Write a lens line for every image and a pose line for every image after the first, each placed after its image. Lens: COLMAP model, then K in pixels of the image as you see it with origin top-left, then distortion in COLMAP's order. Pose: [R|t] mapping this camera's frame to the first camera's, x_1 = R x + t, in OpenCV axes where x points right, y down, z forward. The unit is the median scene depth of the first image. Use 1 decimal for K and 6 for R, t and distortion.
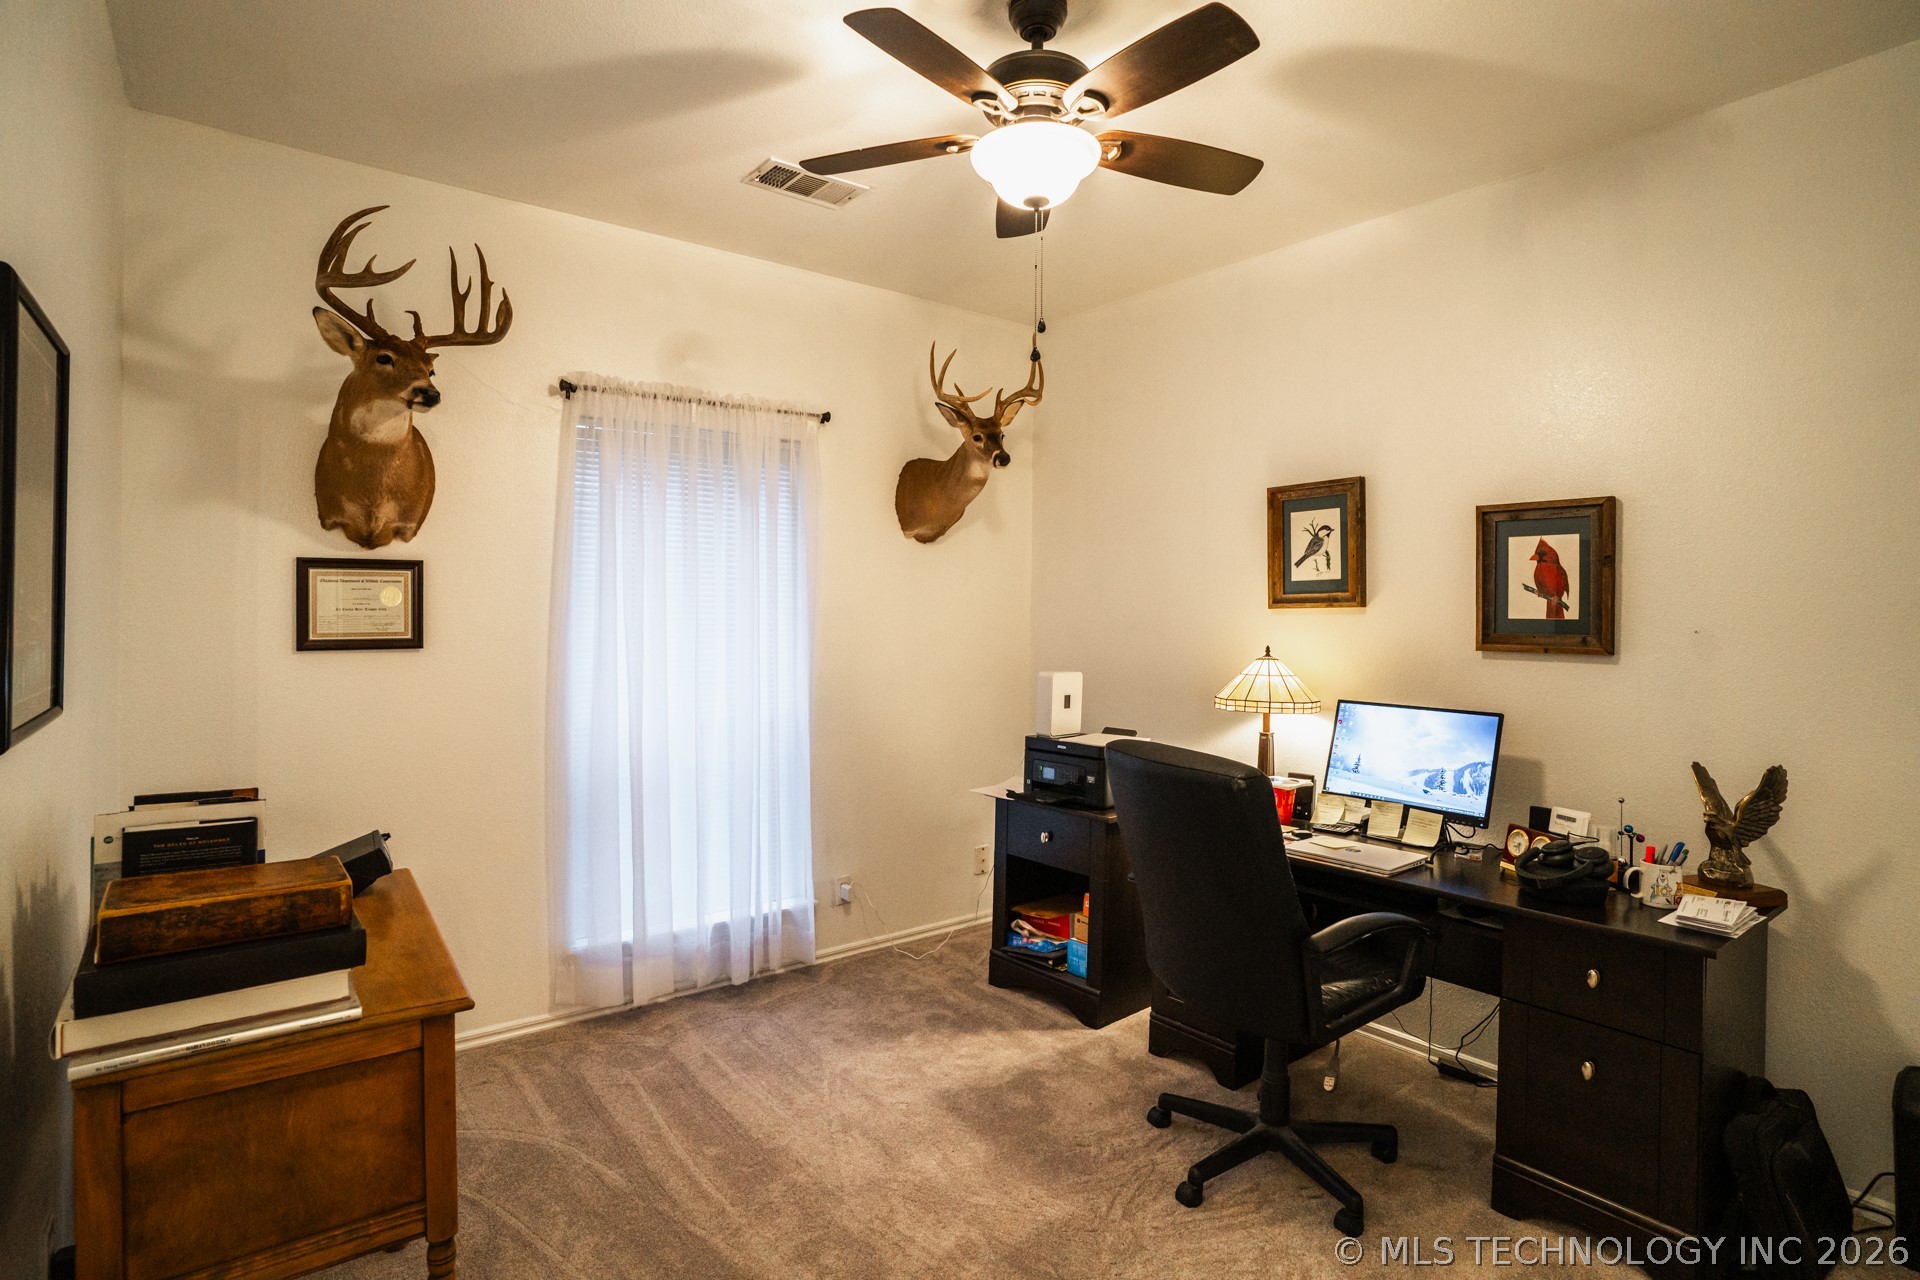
lens RADIAL K [[949.3, 0, 967.6], [0, 949.3, 636.5], [0, 0, 1]] dist [-0.063864, 0.027144]
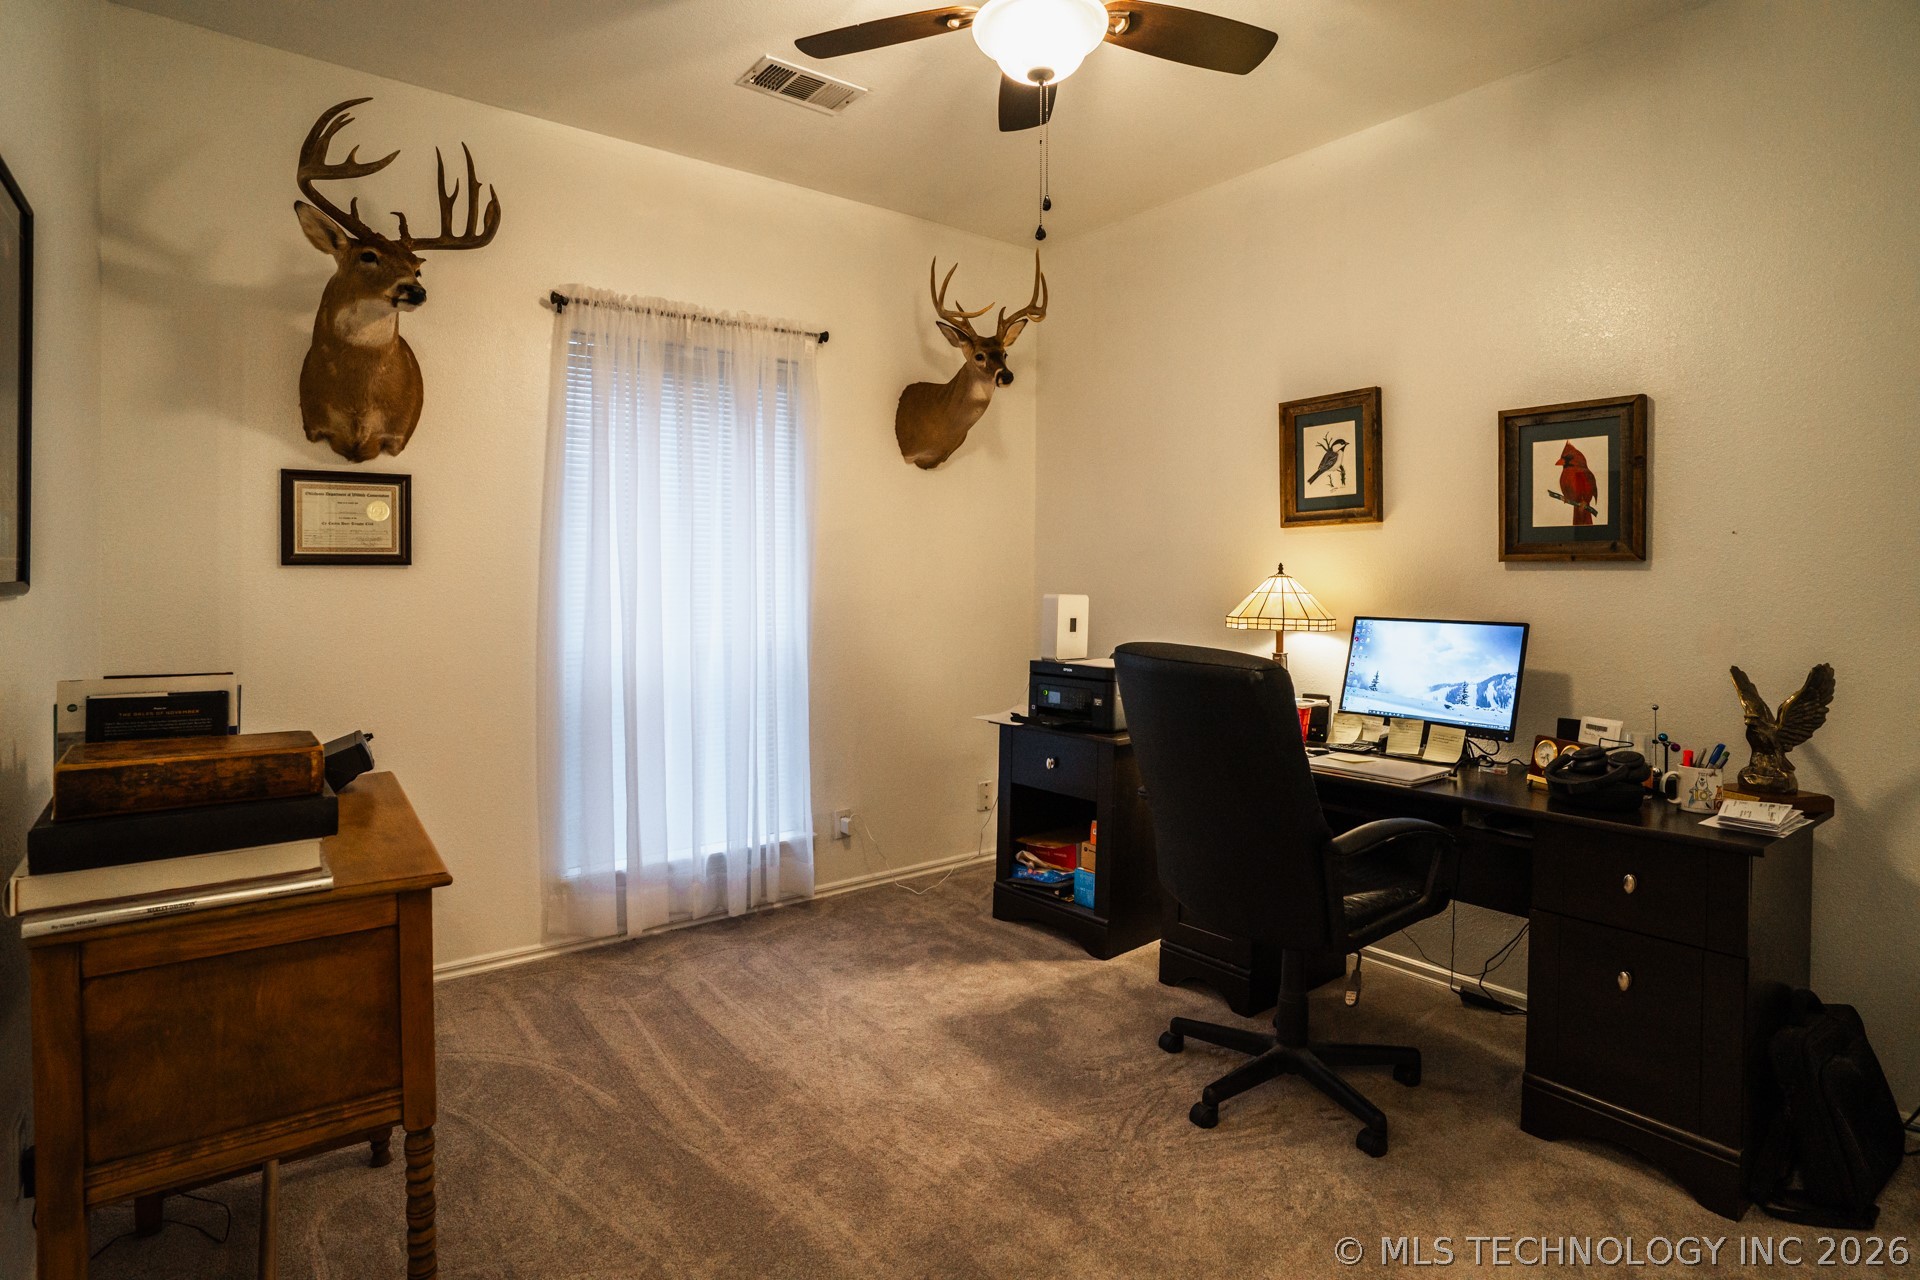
lens RADIAL K [[944.2, 0, 956.2], [0, 944.2, 648.0], [0, 0, 1]] dist [-0.061775, 0.026203]
pose [[0.999921, -0.002783, -0.012246, -0.003049], [0.002870, 0.999971, 0.007041, 0.100672], [0.012226, -0.007076, 0.999900, 0.039926]]
